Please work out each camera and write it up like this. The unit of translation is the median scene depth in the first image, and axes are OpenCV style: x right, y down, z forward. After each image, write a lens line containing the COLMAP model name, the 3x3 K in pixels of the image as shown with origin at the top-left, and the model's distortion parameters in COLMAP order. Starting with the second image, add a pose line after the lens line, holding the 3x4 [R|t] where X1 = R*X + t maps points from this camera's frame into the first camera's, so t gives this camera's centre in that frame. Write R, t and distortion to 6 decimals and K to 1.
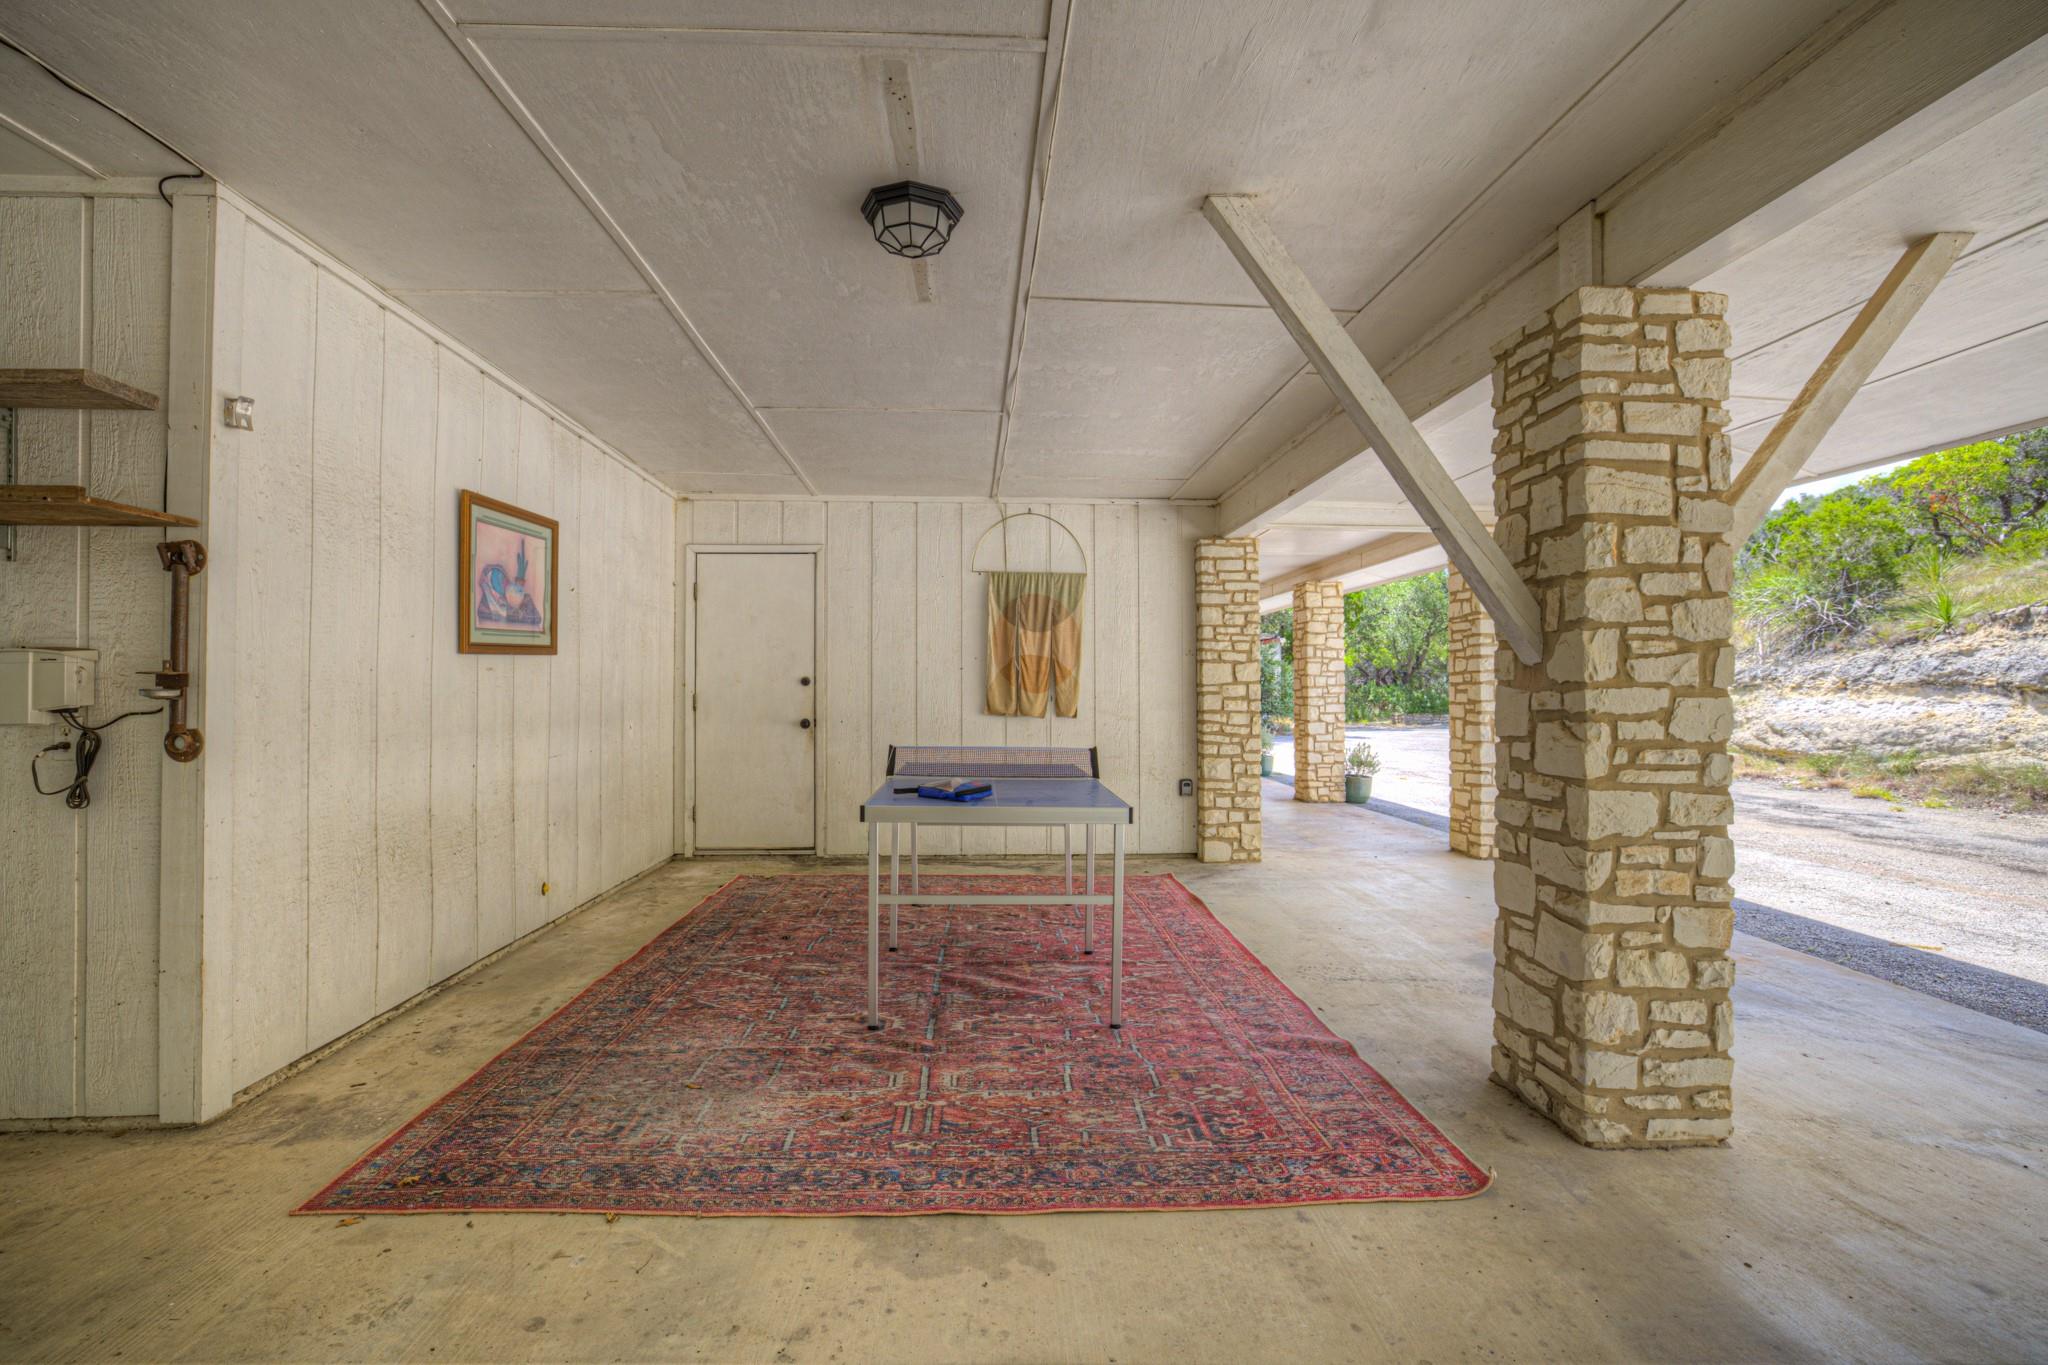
lens RADIAL K [[869.2, 0, 1030.6], [0, 869.2, 676.6], [0, 0, 1]] dist [-0.000197, 0.000093]
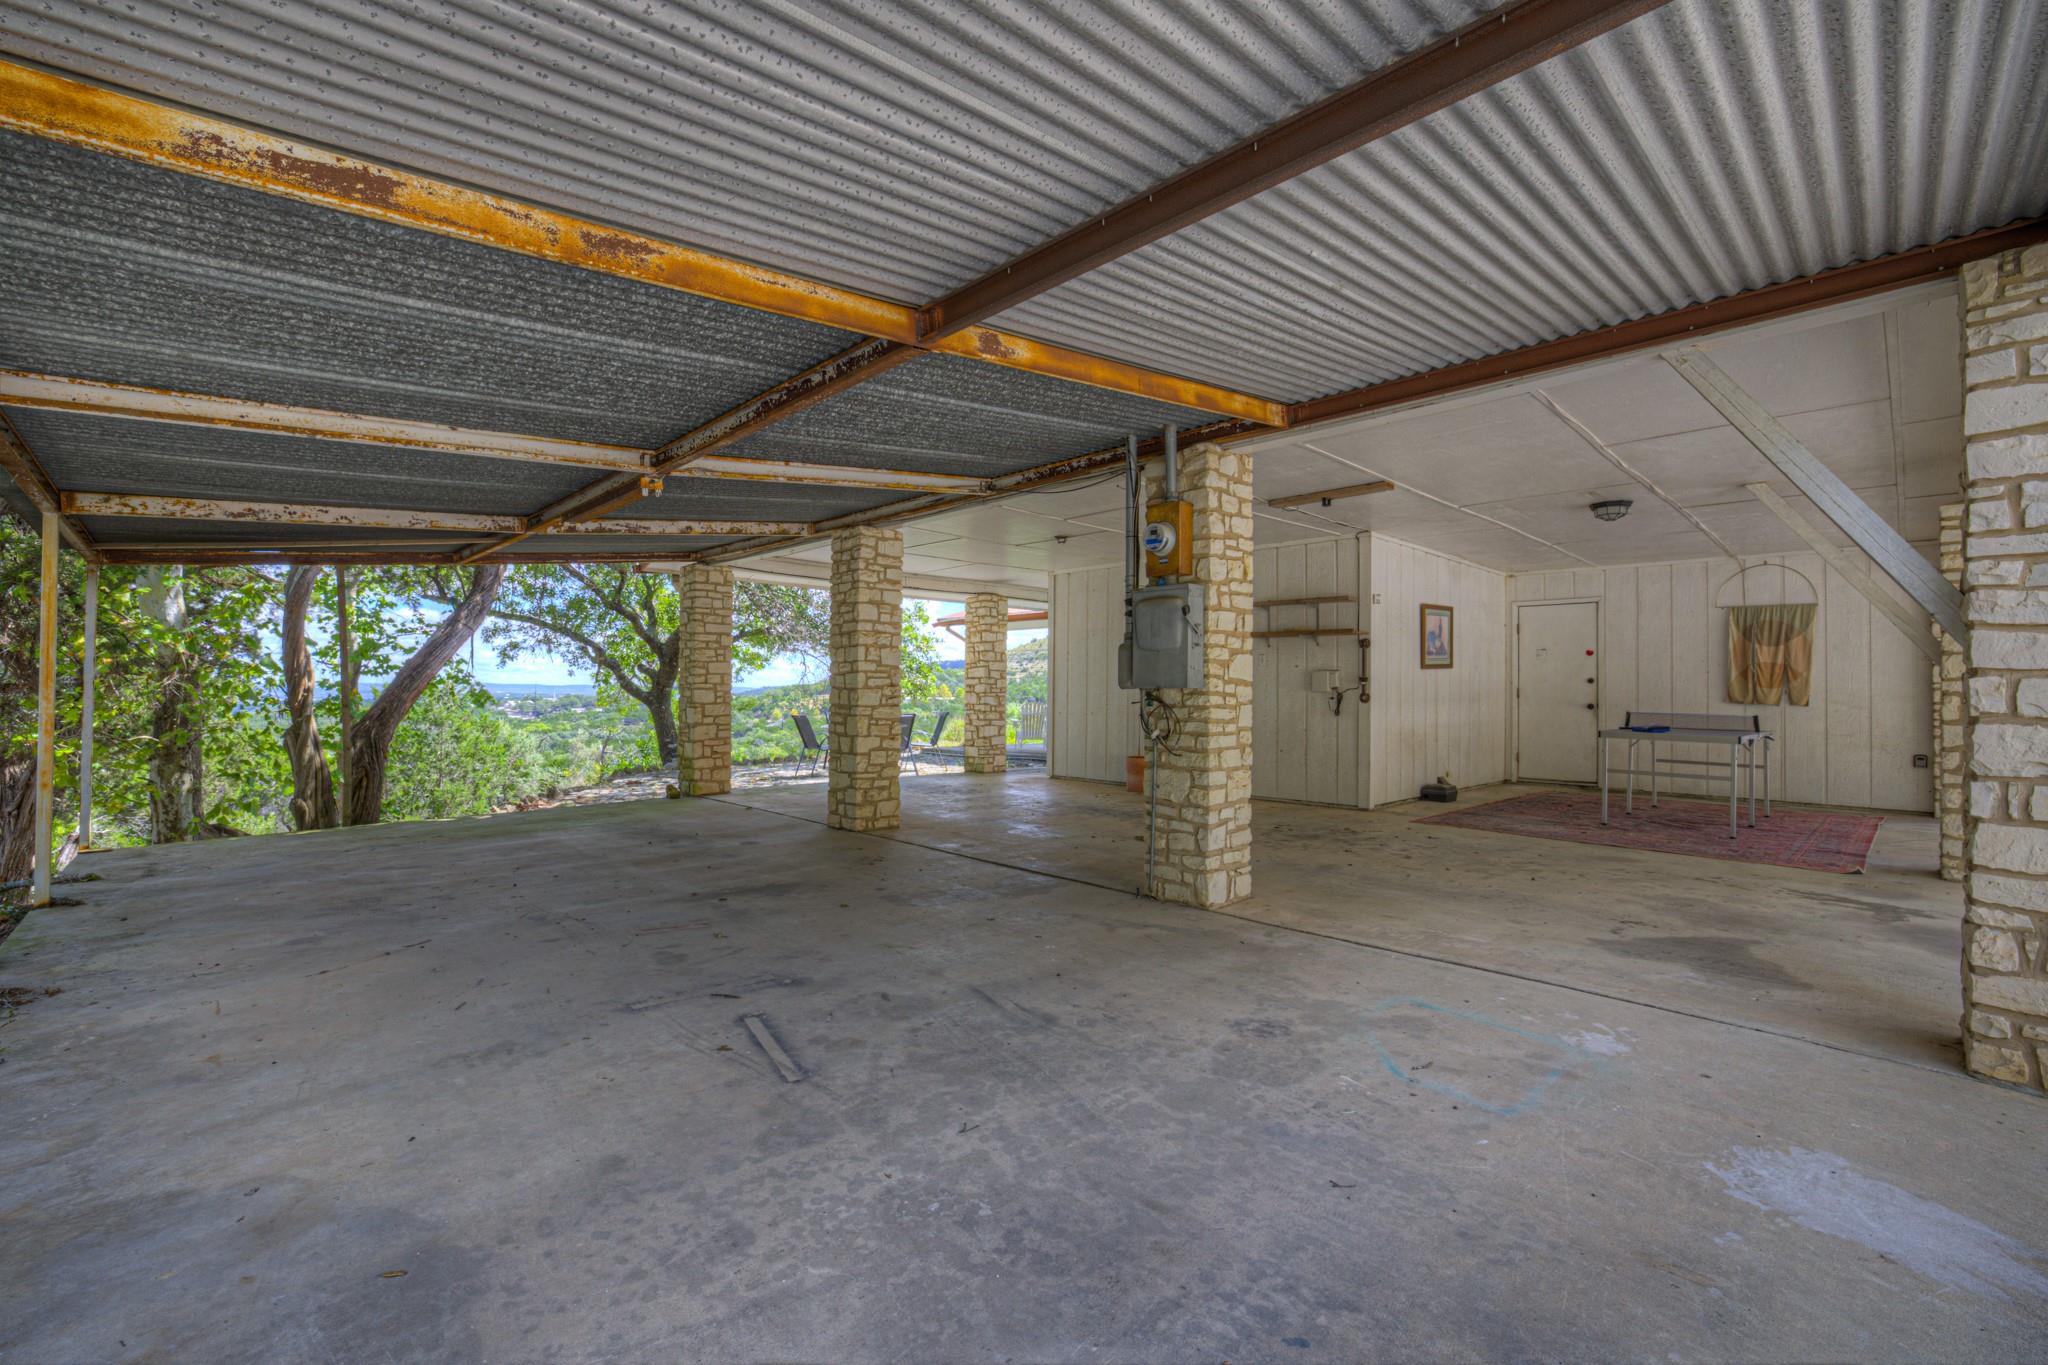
lens RADIAL K [[869.2, 0, 1030.6], [0, 869.2, 676.6], [0, 0, 1]] dist [-0.000197, 0.000093]
pose [[0.648513, -0.003627, -0.761195, 0.309738], [0.002935, 0.999993, -0.002264, -0.001176], [0.761198, -0.000766, 0.648519, -0.882184]]
